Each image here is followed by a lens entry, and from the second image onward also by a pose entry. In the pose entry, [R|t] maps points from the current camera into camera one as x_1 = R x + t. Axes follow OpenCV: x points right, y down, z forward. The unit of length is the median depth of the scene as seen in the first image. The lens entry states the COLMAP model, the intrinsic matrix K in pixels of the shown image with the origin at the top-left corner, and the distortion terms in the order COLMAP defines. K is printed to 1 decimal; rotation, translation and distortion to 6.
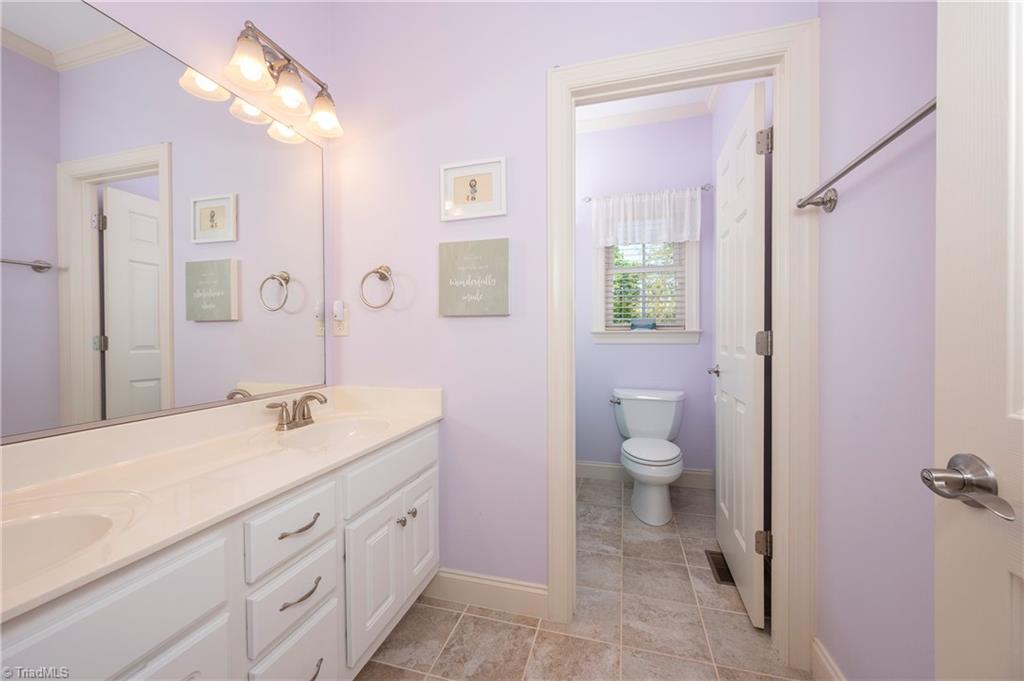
lens RADIAL K [[402.3, 0, 512.0], [0, 402.3, 340.5], [0, 0, 1]] dist [-0.001778, -0.000430]
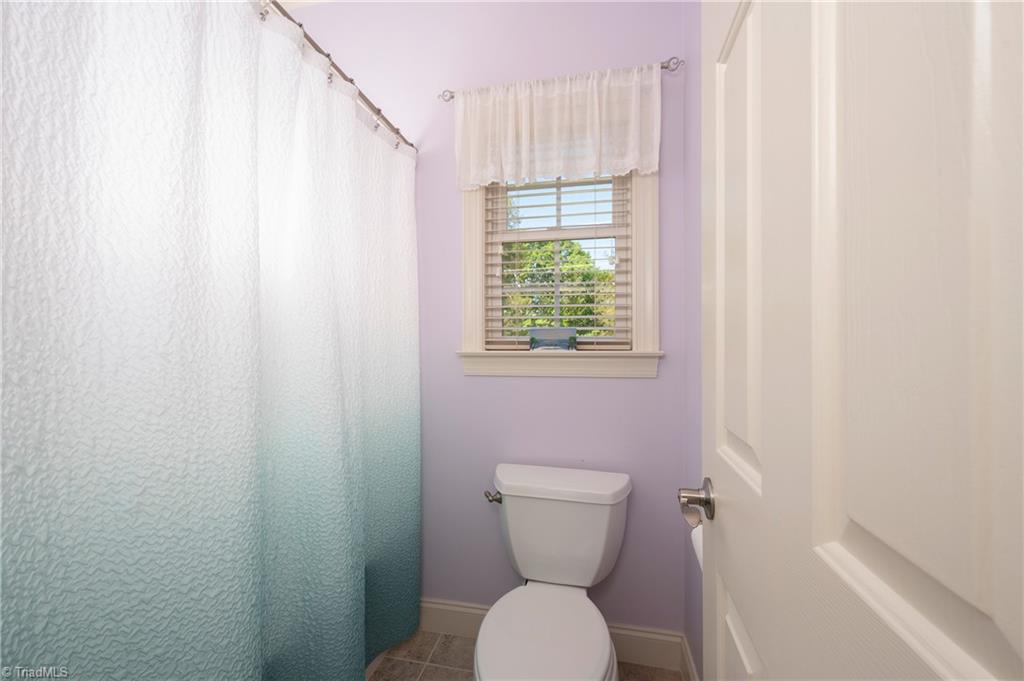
lens RADIAL K [[402.3, 0, 512.0], [0, 402.3, 340.5], [0, 0, 1]] dist [-0.001778, -0.000430]
pose [[0.997271, -0.002392, 0.073788, 0.242706], [0.002871, 0.999975, -0.006394, -0.036012], [-0.073771, 0.006588, 0.997253, 0.506134]]
